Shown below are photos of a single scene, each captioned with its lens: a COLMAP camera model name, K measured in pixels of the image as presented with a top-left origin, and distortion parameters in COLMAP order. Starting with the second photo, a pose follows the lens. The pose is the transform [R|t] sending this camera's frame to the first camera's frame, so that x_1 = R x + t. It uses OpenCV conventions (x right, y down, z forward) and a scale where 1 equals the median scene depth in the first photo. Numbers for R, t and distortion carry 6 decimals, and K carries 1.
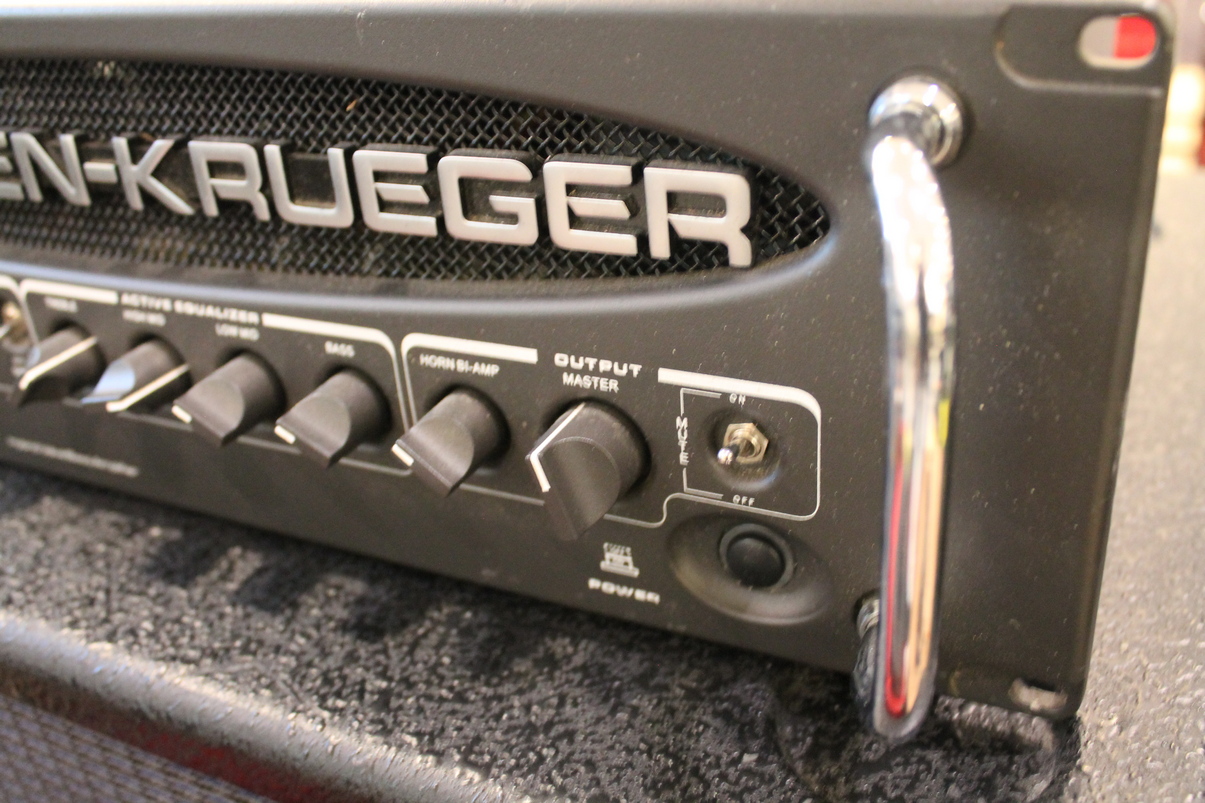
lens RADIAL K [[1162.7, 0, 601.0], [0, 1162.7, 400.9], [0, 0, 1]] dist [-0.093147, 0.000000]
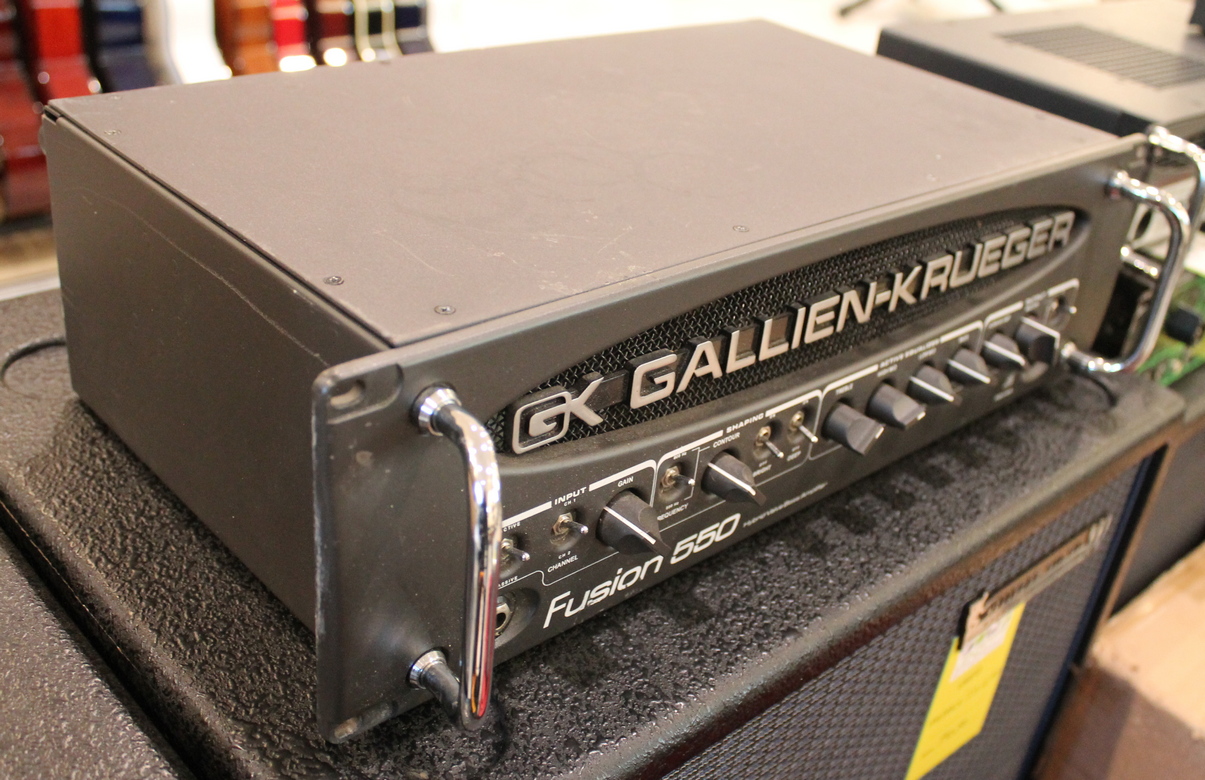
lens RADIAL K [[1273.3, 0, 602.4], [0, 1273.3, 417.4], [0, 0, 1]] dist [-0.085582, 0.000000]
pose [[0.345420, -0.369060, 0.862832, -2.574814], [0.318290, 0.911000, 0.262241, -0.750624], [-0.882823, 0.184048, 0.432146, 0.634977]]
